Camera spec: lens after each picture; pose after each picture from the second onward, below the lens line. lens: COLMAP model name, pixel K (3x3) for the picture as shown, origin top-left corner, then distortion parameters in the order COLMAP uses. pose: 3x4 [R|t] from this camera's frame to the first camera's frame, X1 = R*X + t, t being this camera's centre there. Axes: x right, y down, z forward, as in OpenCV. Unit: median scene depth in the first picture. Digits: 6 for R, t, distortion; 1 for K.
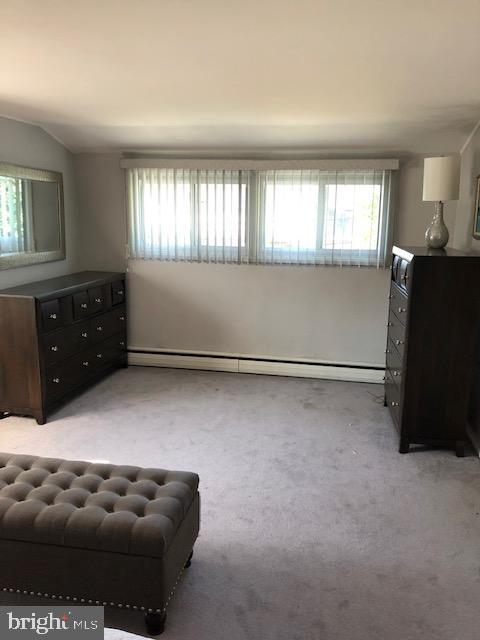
lens RADIAL K [[519.0, 0, 239.6], [0, 519.0, 317.7], [0, 0, 1]] dist [0.013872, 0.000046]
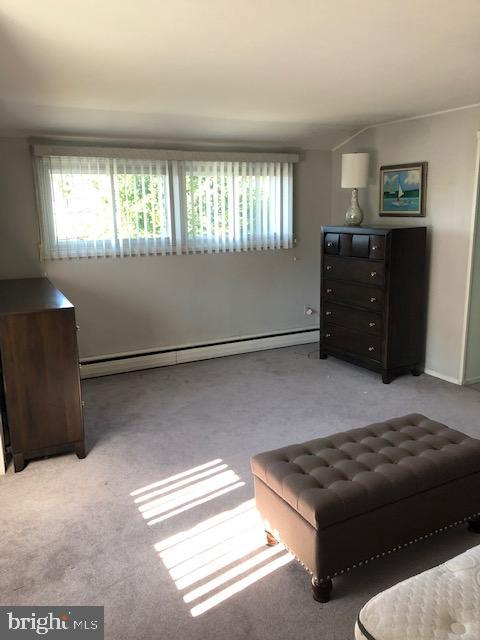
lens RADIAL K [[532.8, 0, 240.0], [0, 532.8, 320.0], [0, 0, 1]] dist [0.051168, -0.005372]
pose [[0.787625, -0.163943, 0.593944, -0.655356], [0.152775, 0.985813, 0.069514, -0.040084], [-0.596914, 0.035989, 0.801498, 0.126844]]
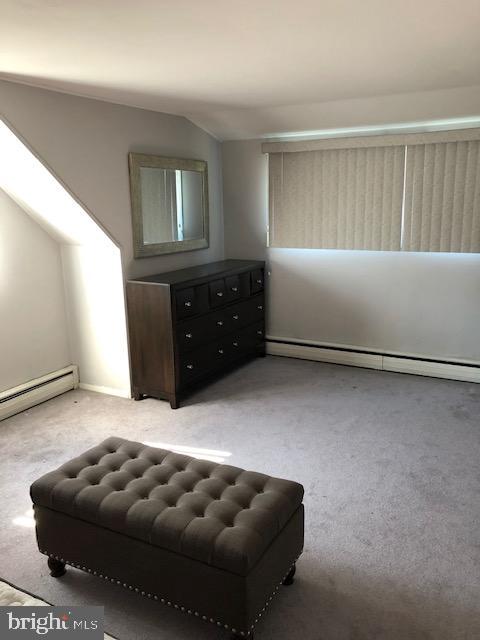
lens RADIAL K [[519.0, 0, 239.6], [0, 519.0, 317.7], [0, 0, 1]] dist [0.013872, 0.000046]
pose [[0.952000, 0.035149, -0.304073, 0.044509], [-0.028397, 0.999243, 0.026602, -0.004755], [0.304778, -0.016691, 0.952277, 0.066041]]
